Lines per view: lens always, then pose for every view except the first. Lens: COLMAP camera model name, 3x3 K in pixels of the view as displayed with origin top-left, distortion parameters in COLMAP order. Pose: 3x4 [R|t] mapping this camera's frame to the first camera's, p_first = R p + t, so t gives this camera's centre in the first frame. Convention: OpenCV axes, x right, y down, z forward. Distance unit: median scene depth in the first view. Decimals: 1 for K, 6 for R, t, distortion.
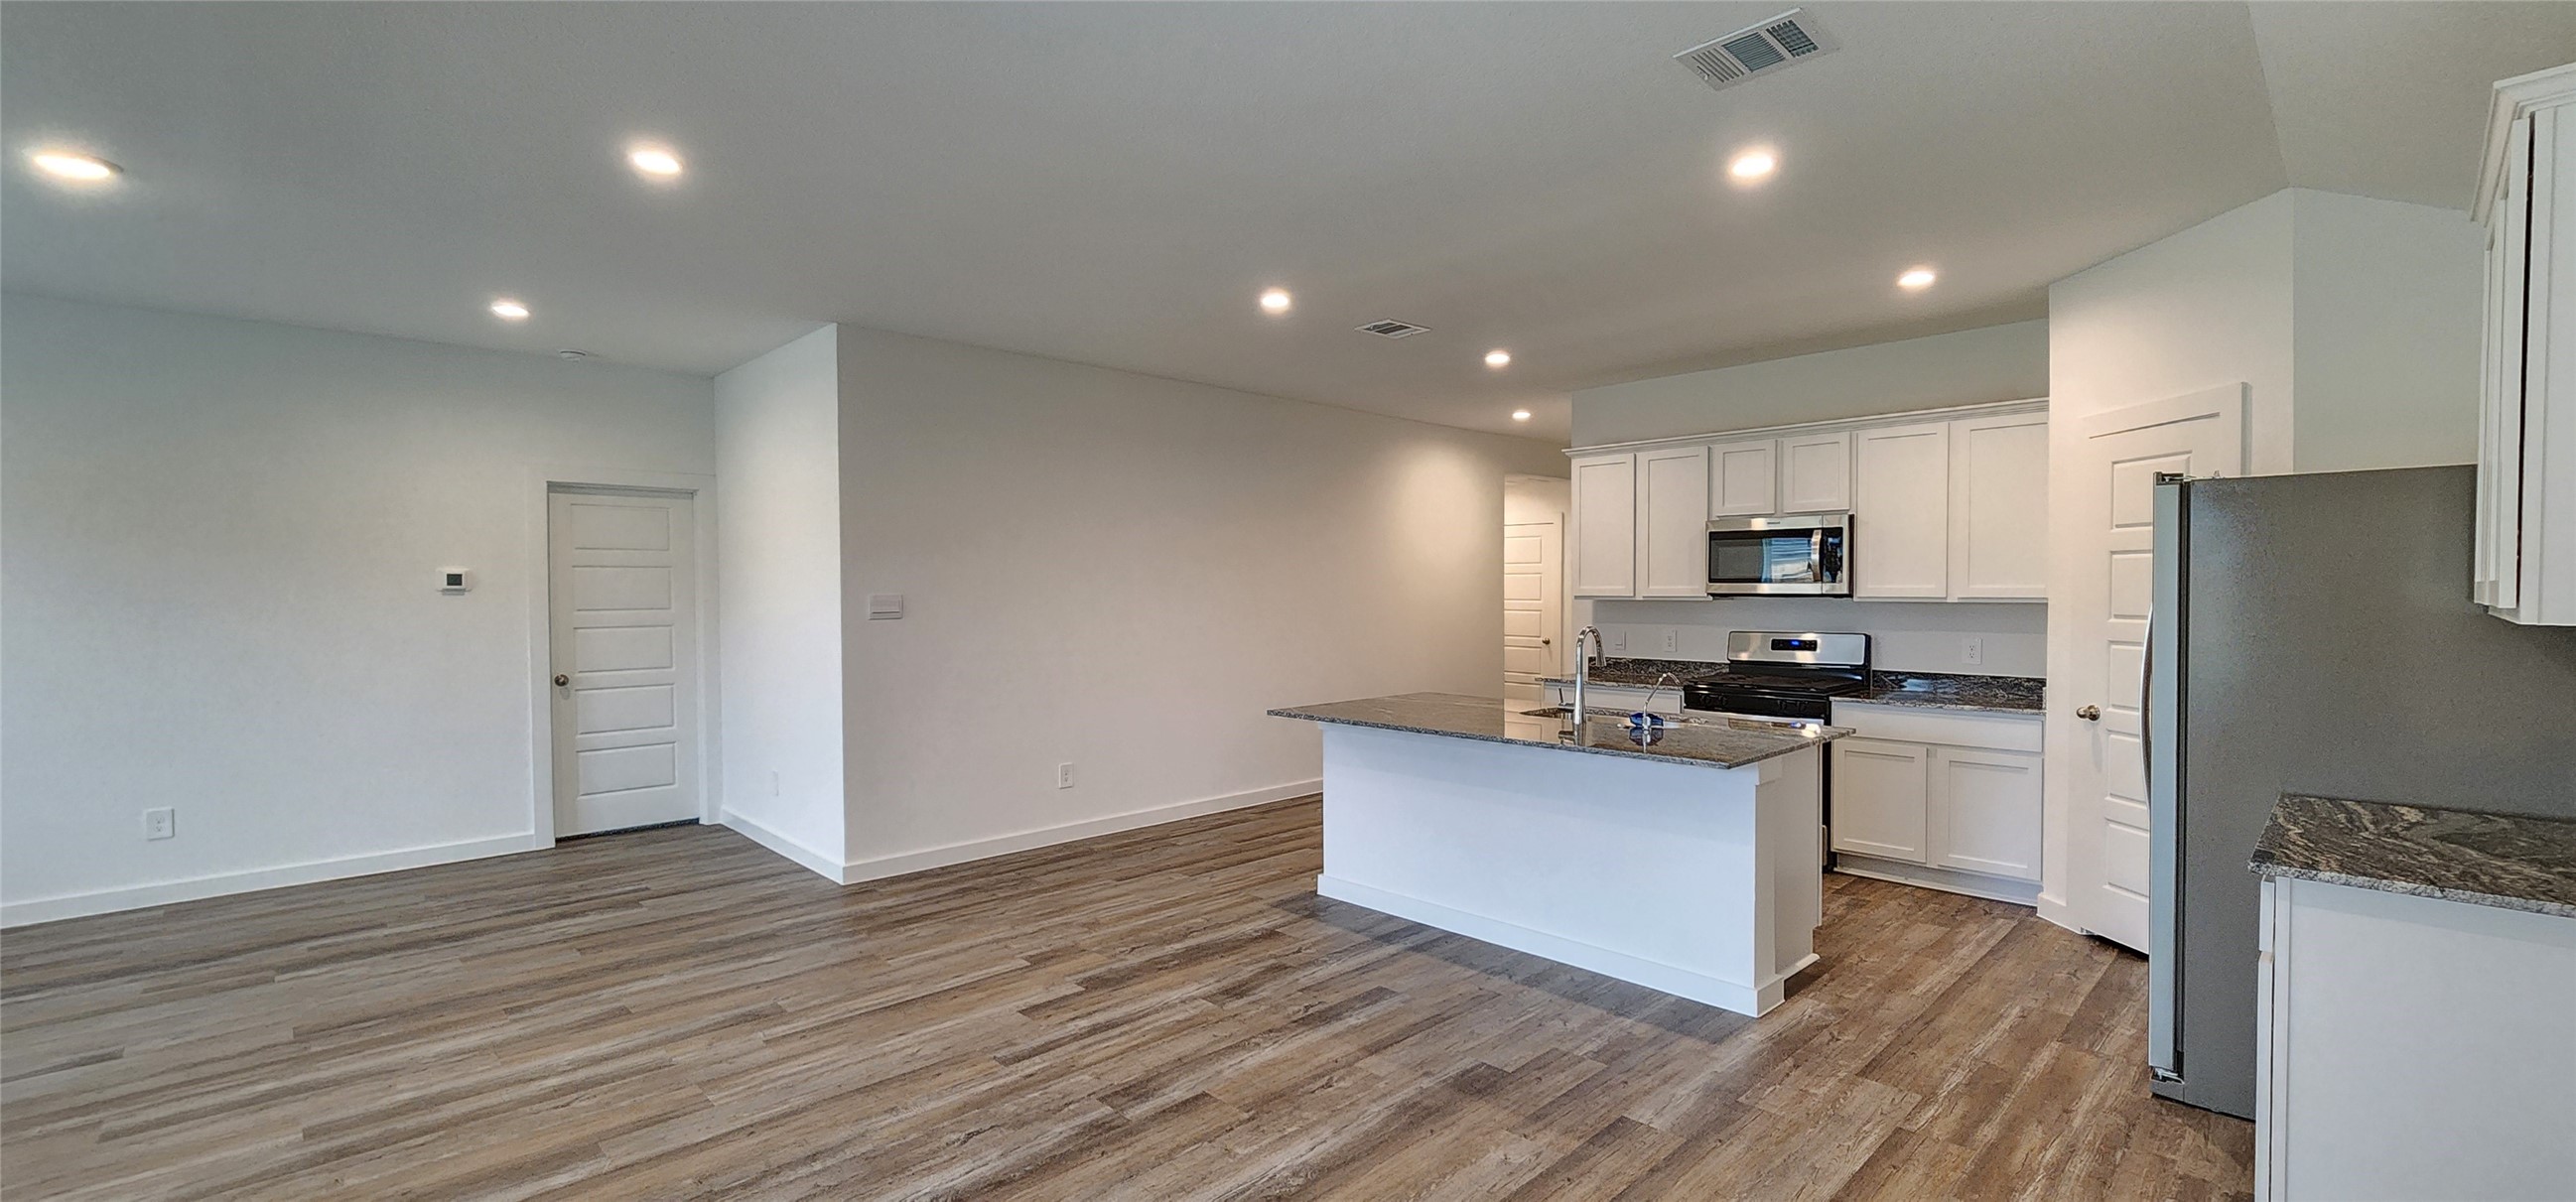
lens RADIAL K [[1064.1, 0, 1302.8], [0, 1064.1, 610.6], [0, 0, 1]] dist [0.001264, 0.000047]
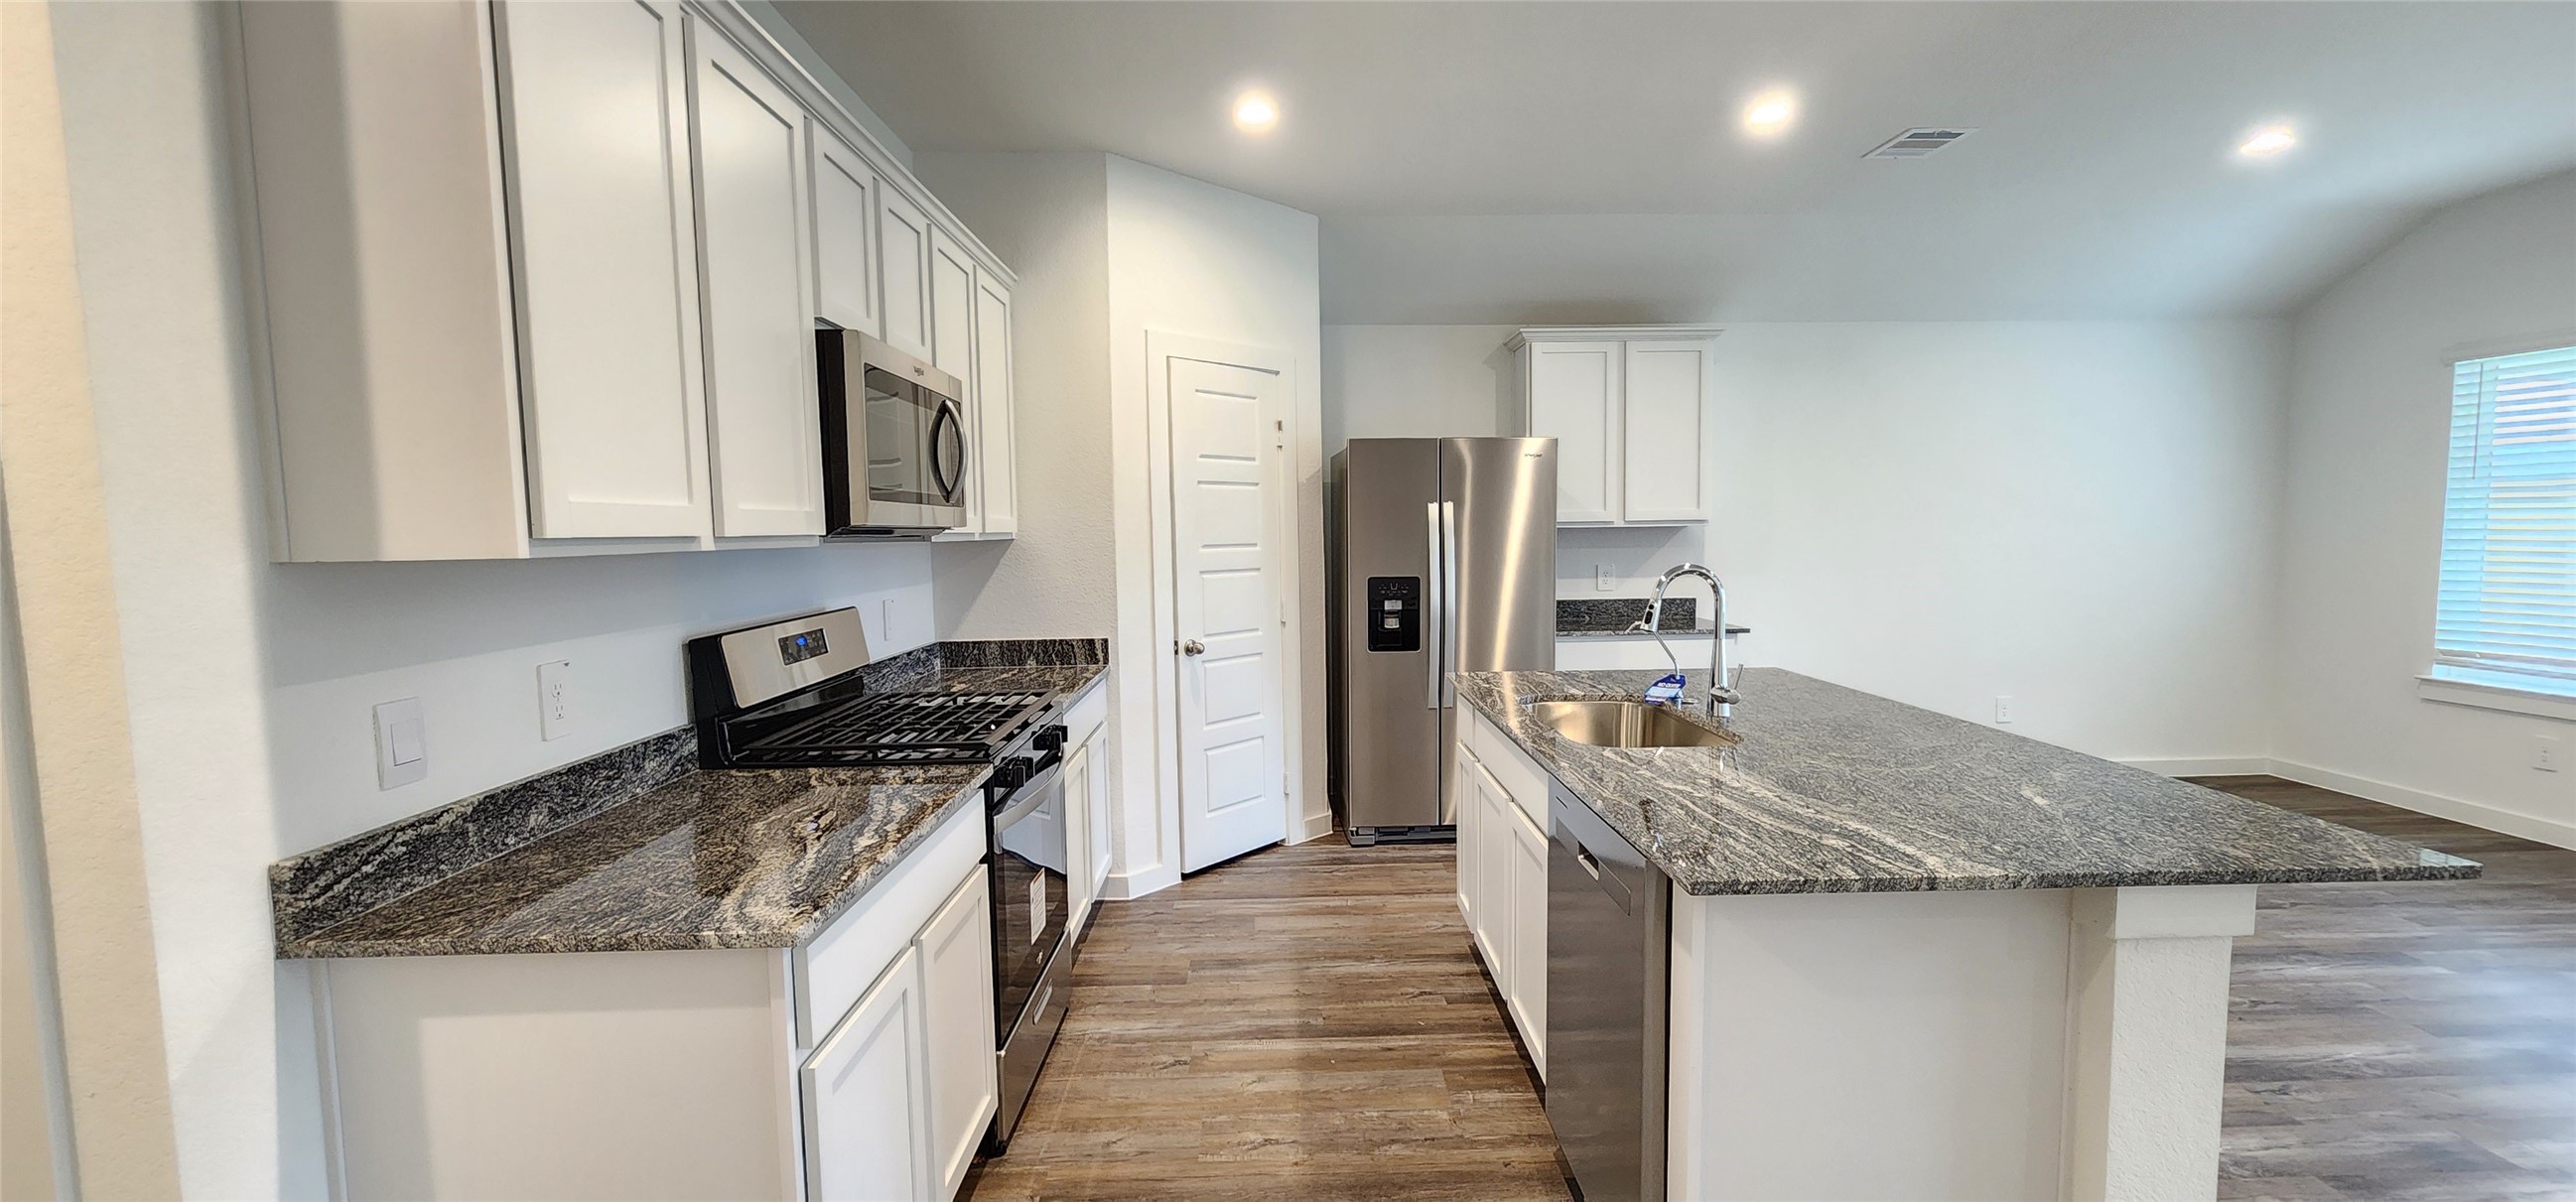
lens RADIAL K [[1064.1, 0, 1302.8], [0, 1064.1, 610.6], [0, 0, 1]] dist [0.001264, 0.000047]
pose [[-0.732563, -0.040251, 0.679508, 0.009879], [0.030552, 0.995300, 0.091895, -0.022440], [-0.680014, 0.088079, -0.727890, 1.571079]]
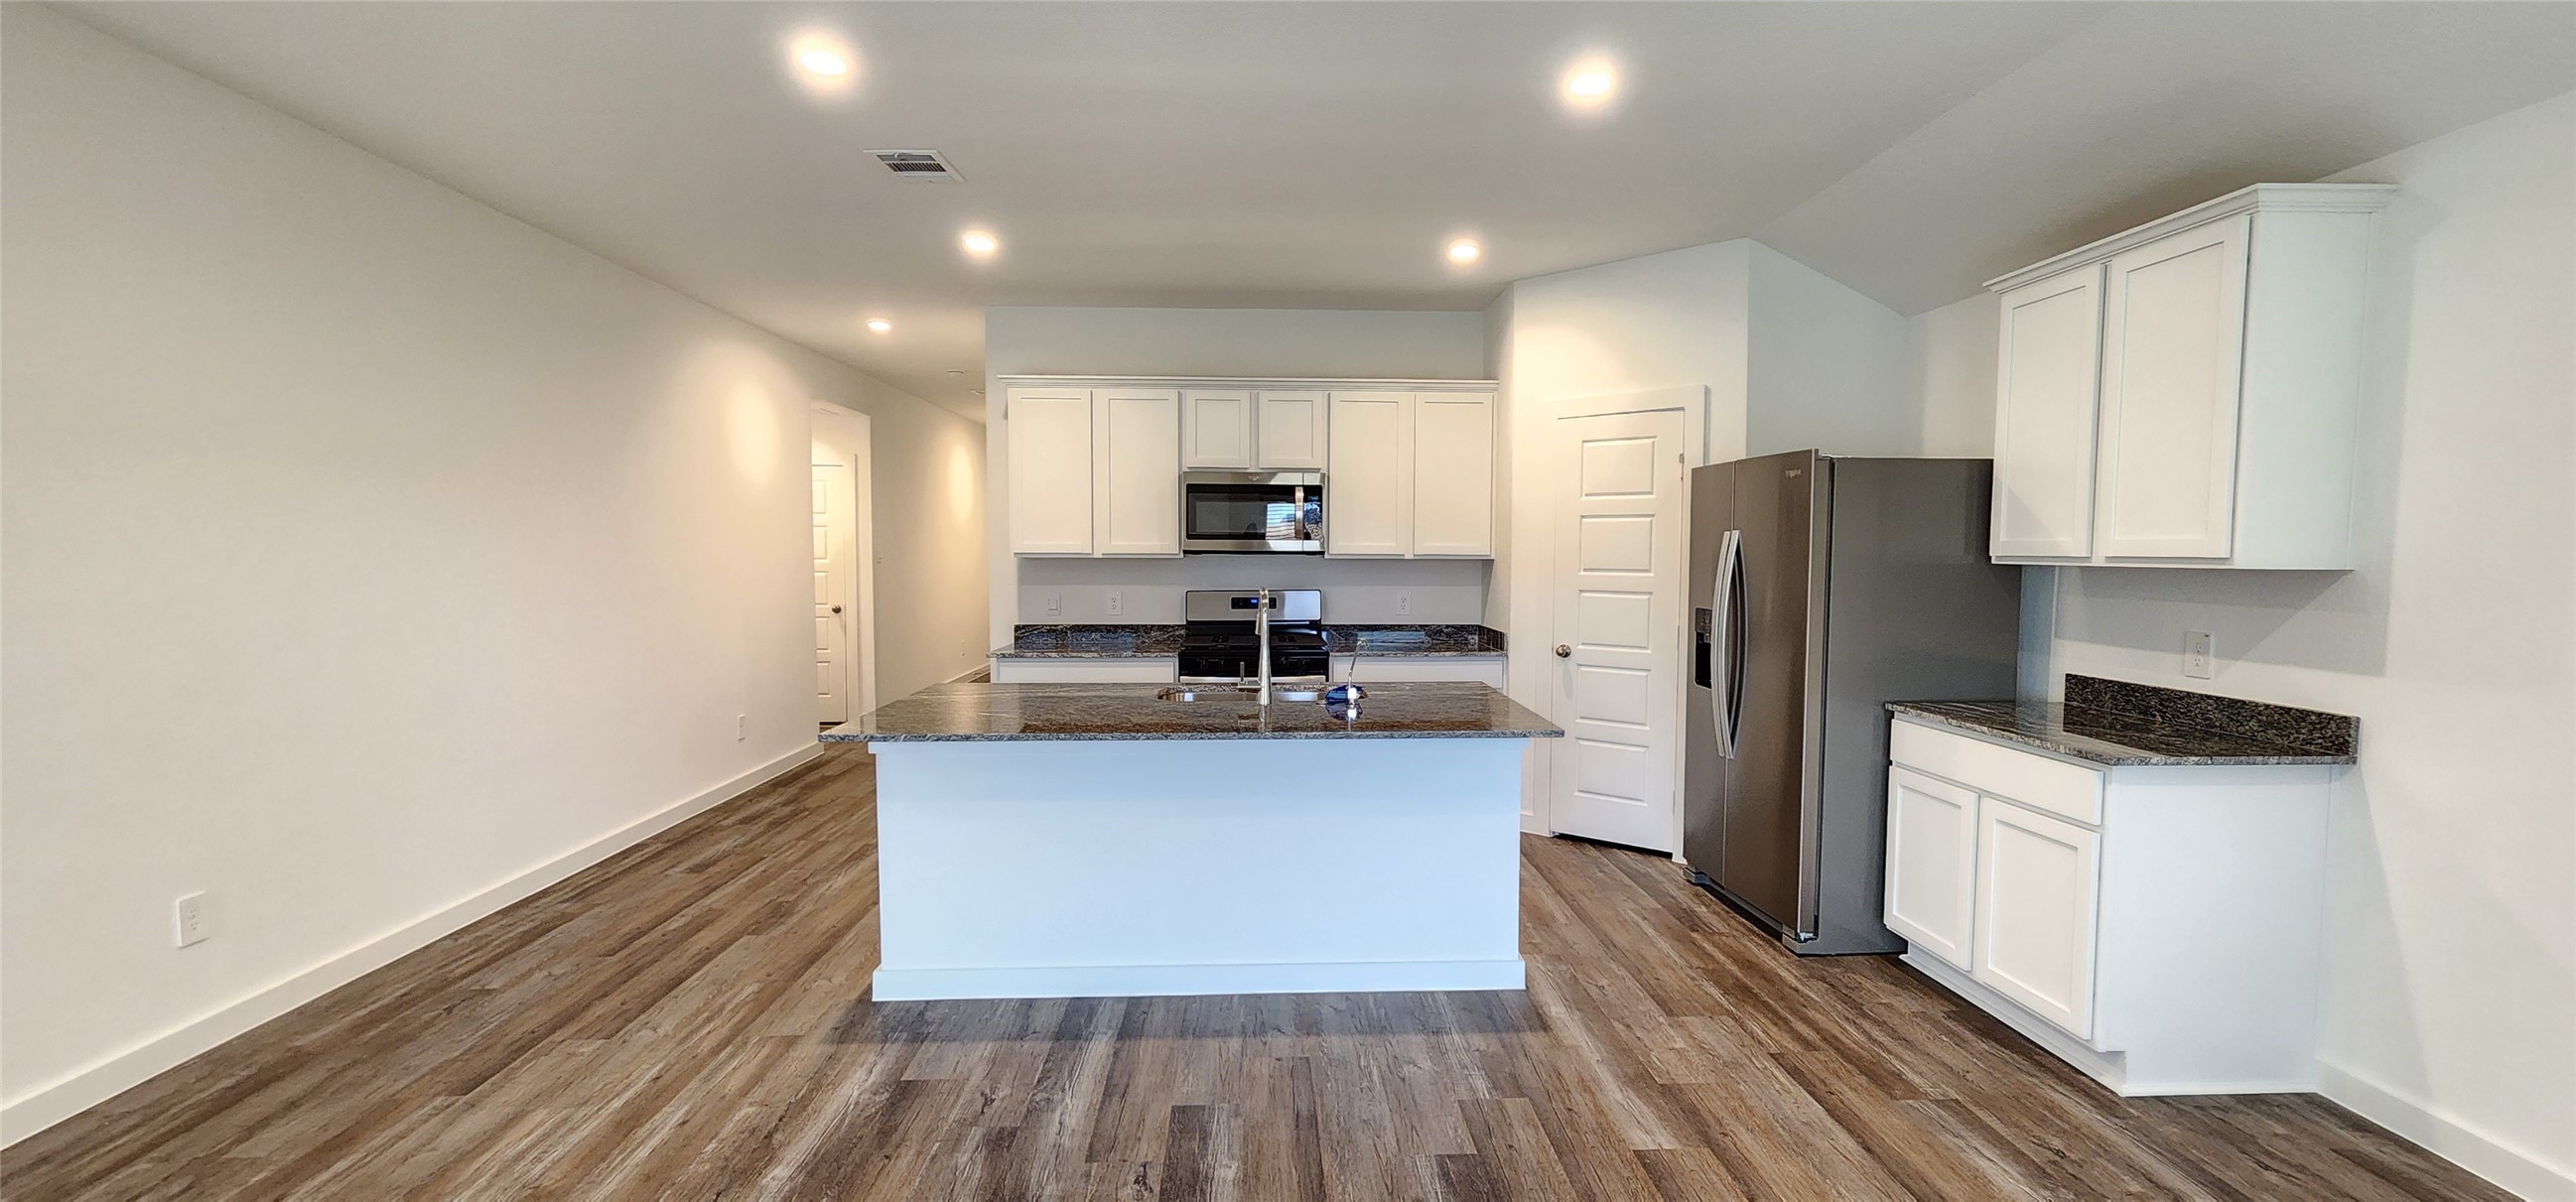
lens RADIAL K [[1064.1, 0, 1302.8], [0, 1064.1, 610.6], [0, 0, 1]] dist [0.001264, 0.000047]
pose [[0.667910, -0.037335, 0.743305, -0.326981], [0.009865, 0.999097, 0.041318, -0.001308], [-0.744177, -0.020264, 0.667675, 0.408501]]
